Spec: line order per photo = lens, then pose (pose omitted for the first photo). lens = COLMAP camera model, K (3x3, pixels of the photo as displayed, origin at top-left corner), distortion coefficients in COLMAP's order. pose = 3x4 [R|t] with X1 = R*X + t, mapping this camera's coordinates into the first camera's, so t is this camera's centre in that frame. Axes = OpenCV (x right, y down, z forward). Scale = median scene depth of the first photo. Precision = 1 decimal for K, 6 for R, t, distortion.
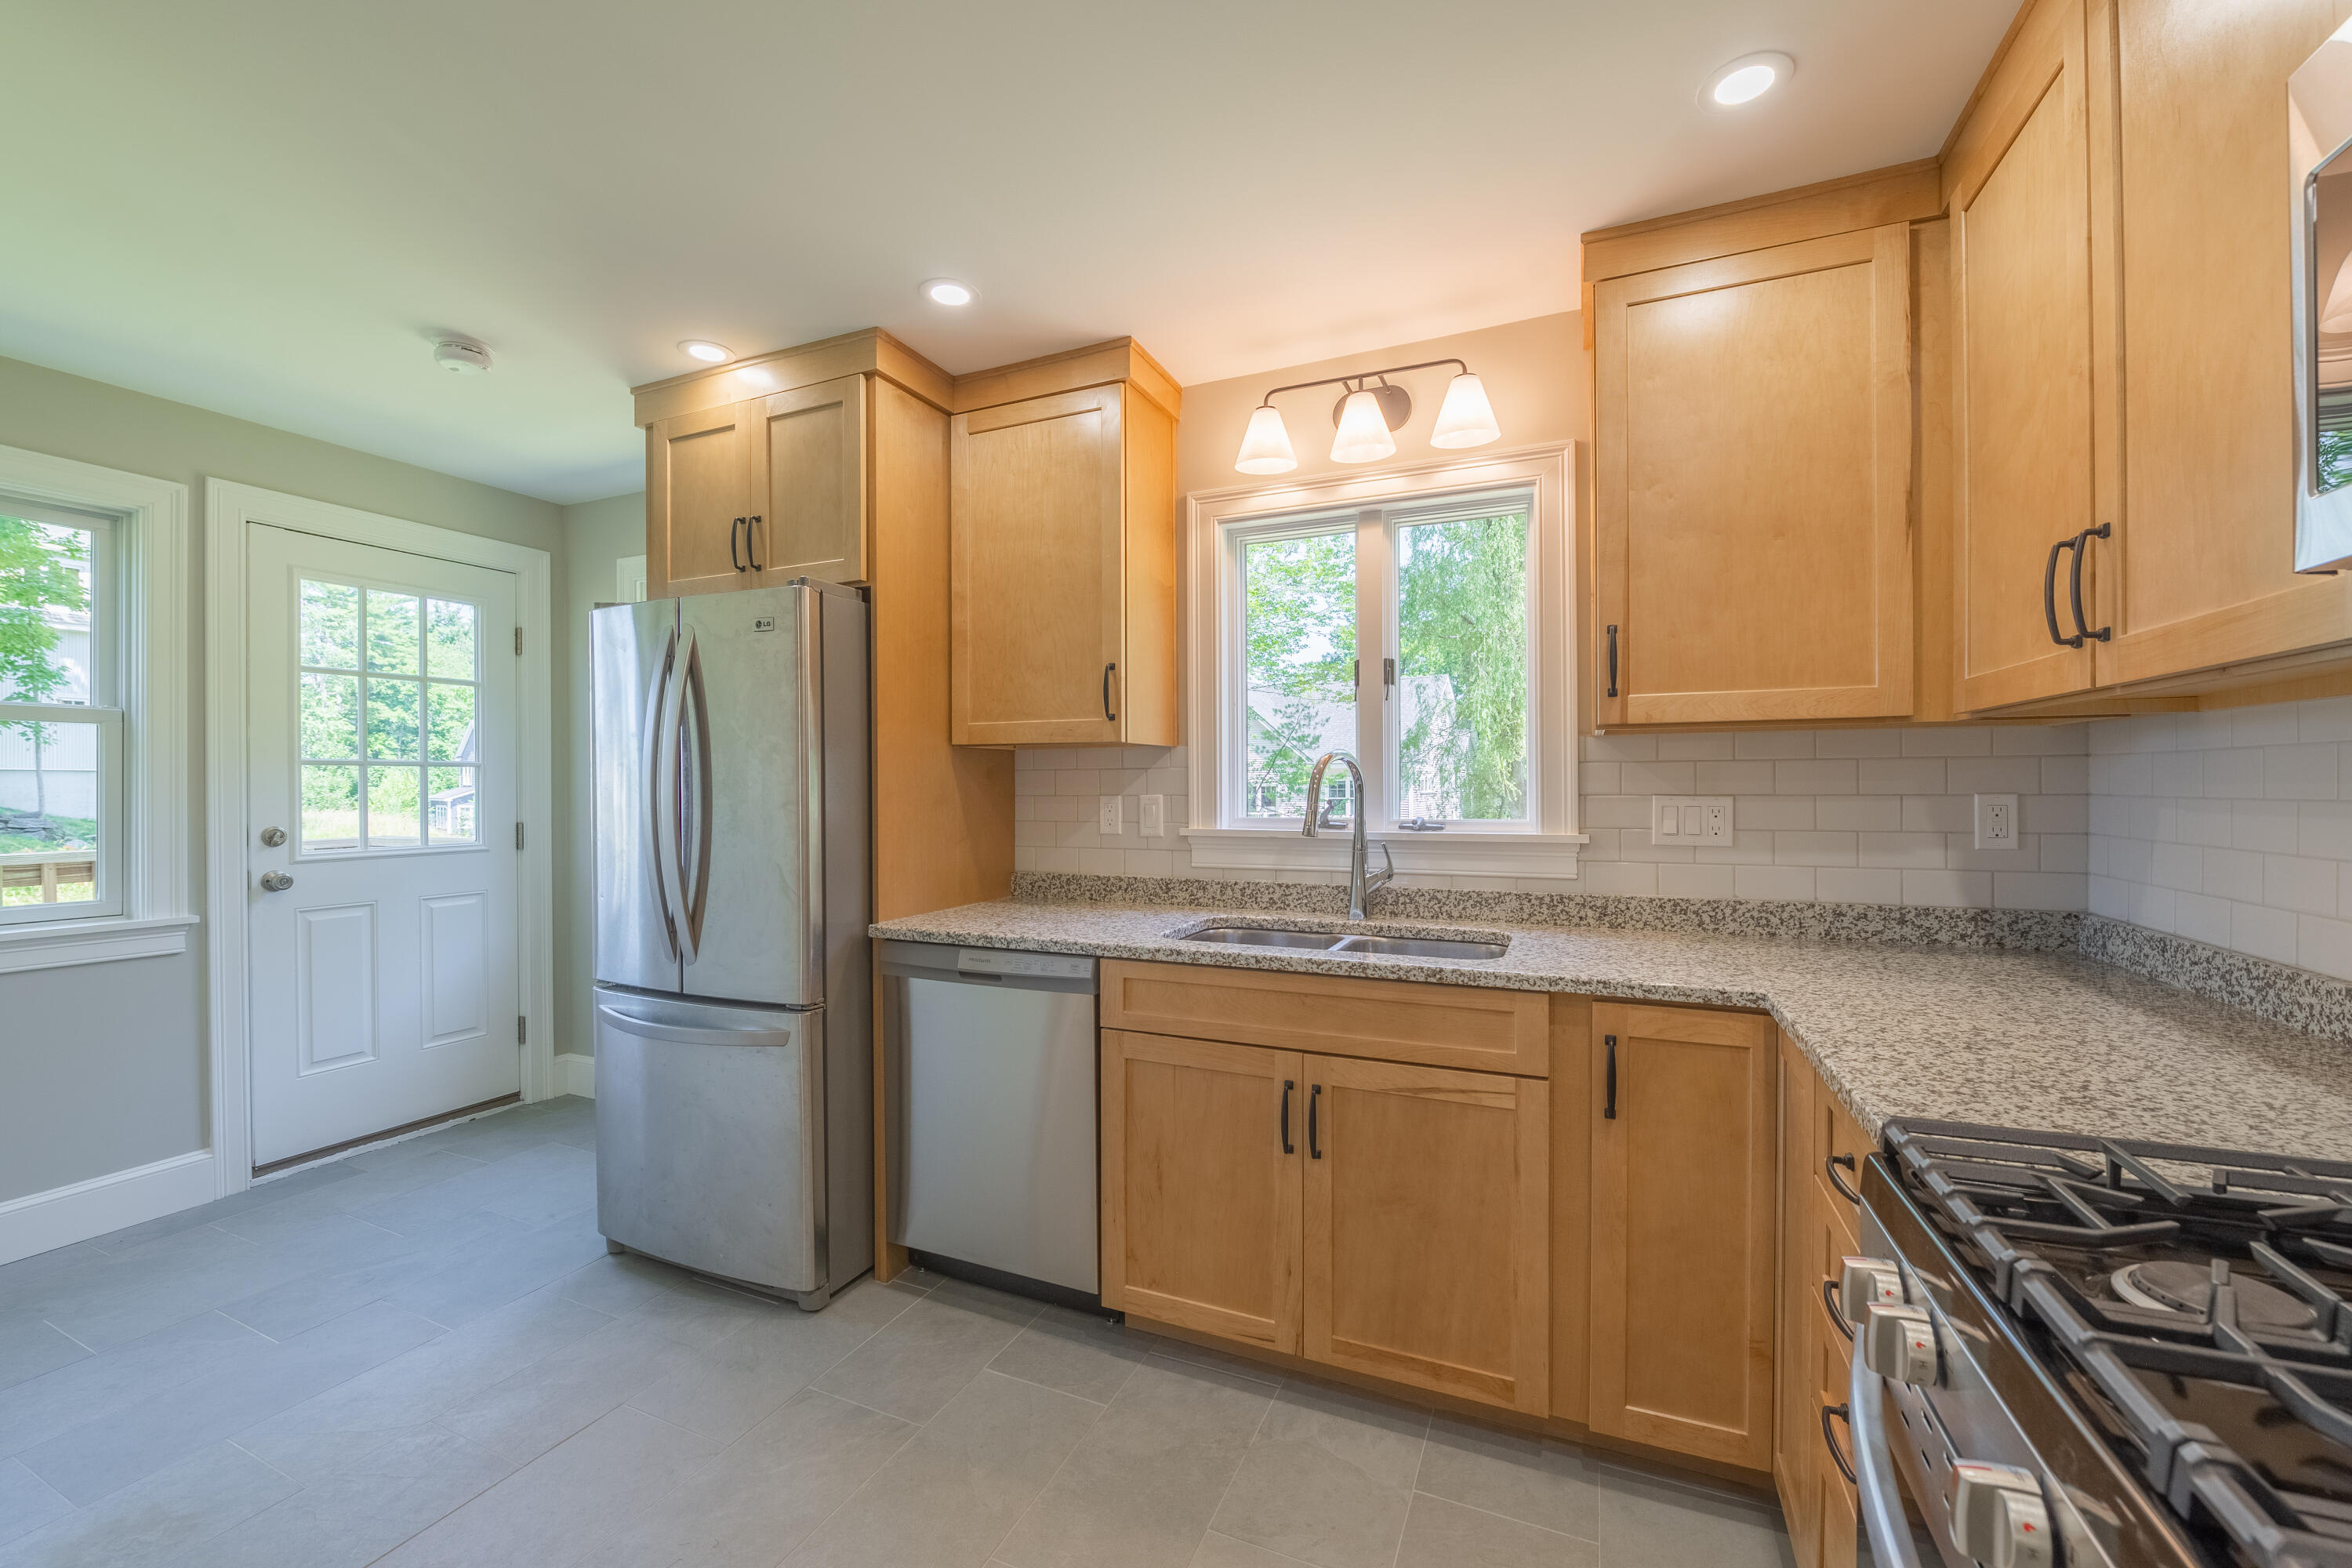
lens RADIAL K [[928.5, 0, 1163.7], [0, 928.5, 797.6], [0, 0, 1]] dist [-0.013307, -0.000183]
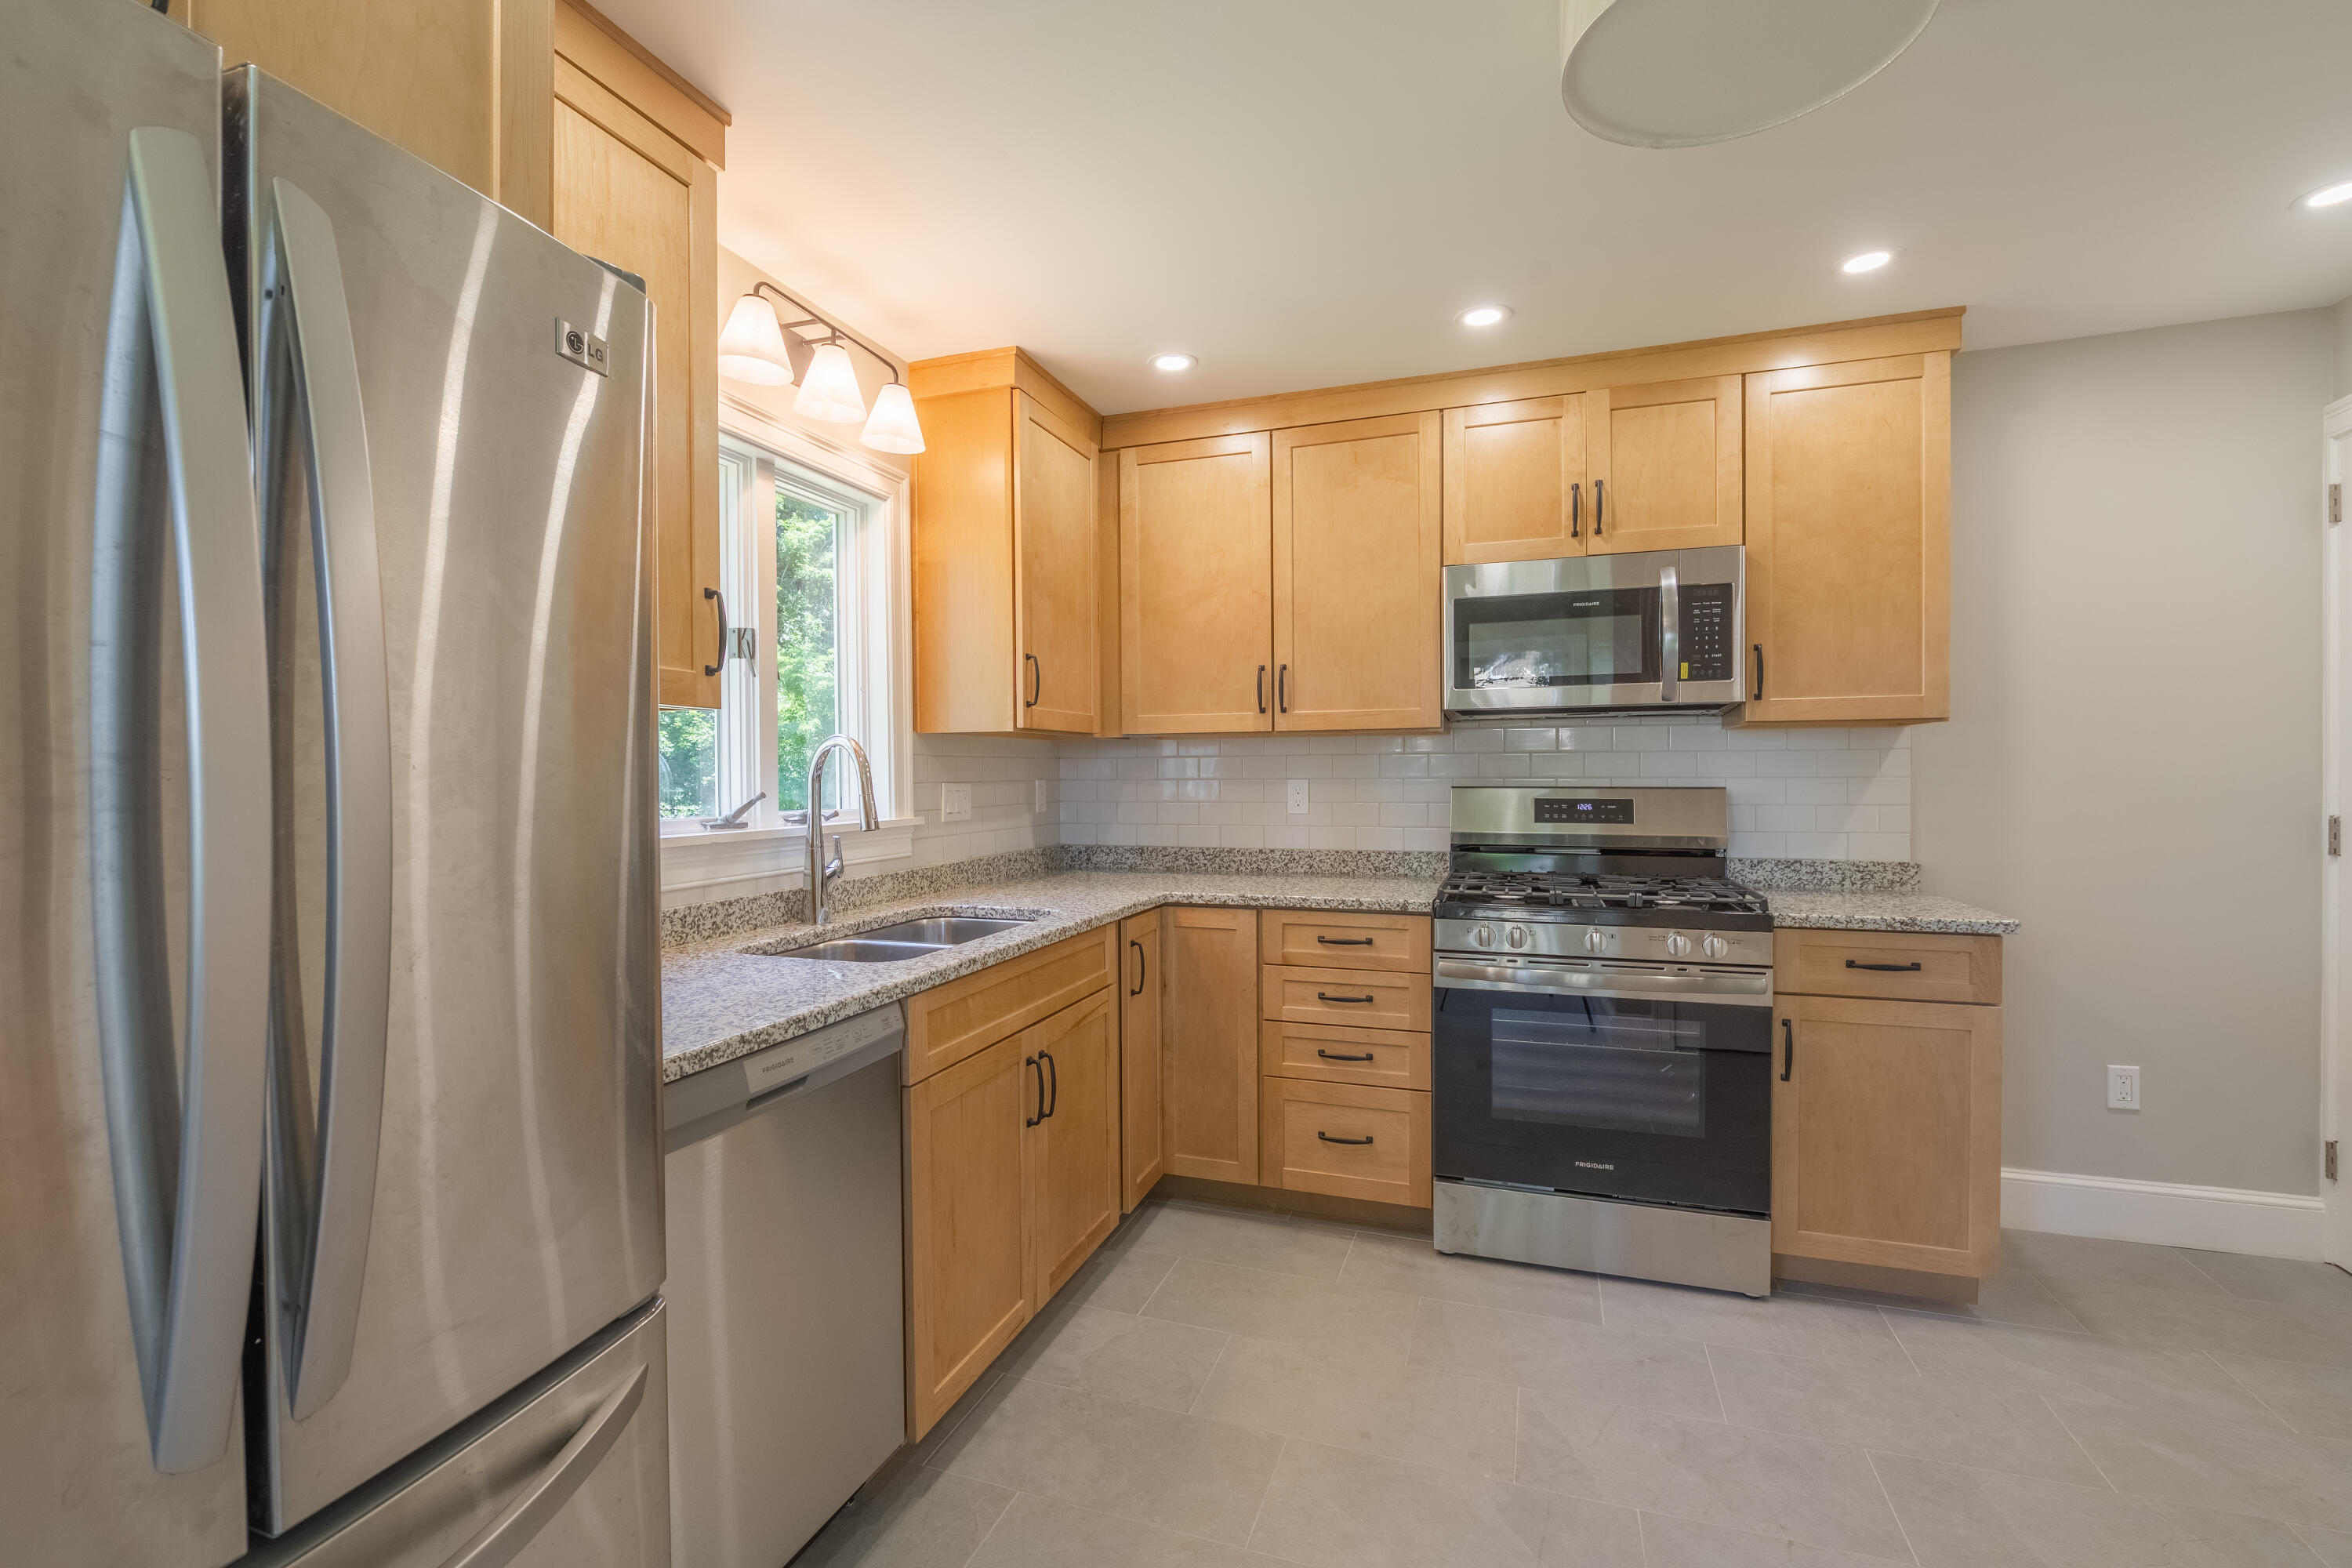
lens RADIAL K [[1032.1, 0, 1165.1], [0, 1032.1, 788.5], [0, 0, 1]] dist [-0.009793, -0.000867]
pose [[-0.082974, -0.010862, 0.996493, -0.897235], [0.021698, 0.999684, 0.012703, -0.005858], [-0.996315, 0.022676, -0.082712, 0.820542]]
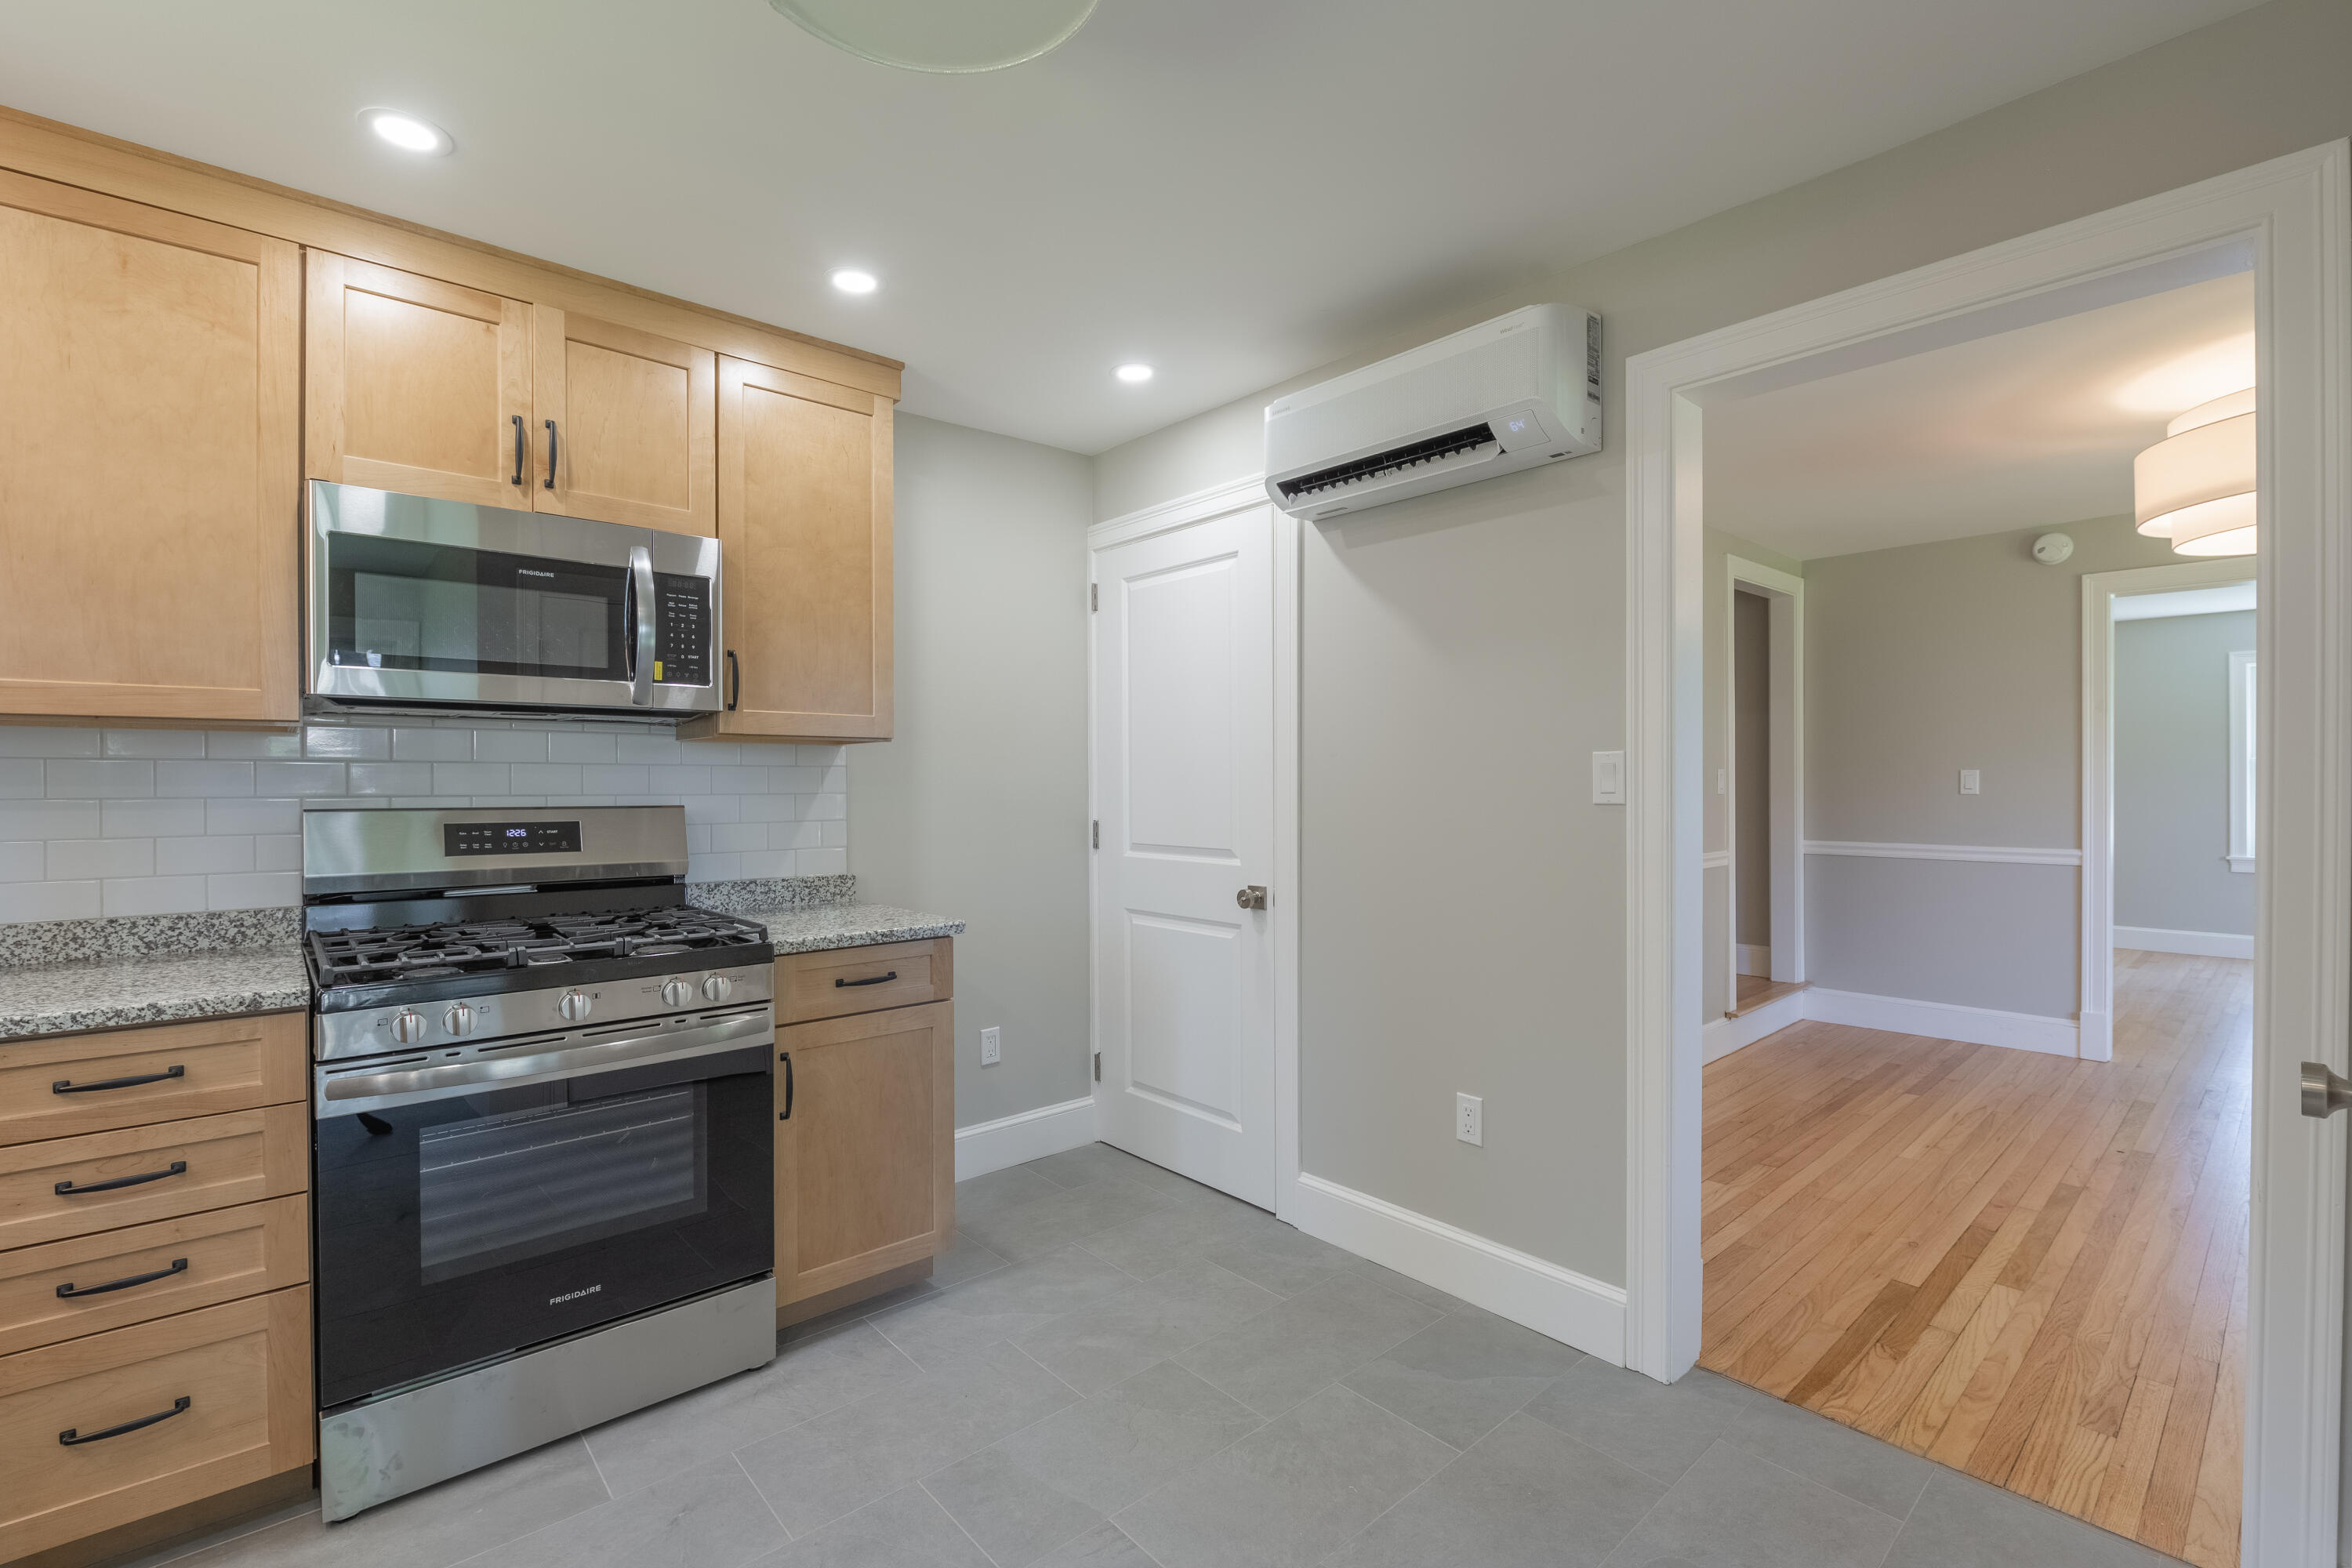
lens RADIAL K [[1032.1, 0, 1165.1], [0, 1032.1, 788.5], [0, 0, 1]] dist [-0.009793, -0.000867]
pose [[-0.911771, 0.004695, 0.410672, -0.624425], [0.012629, 0.999782, 0.016609, -0.007517], [-0.410504, 0.020330, -0.911632, 0.851320]]
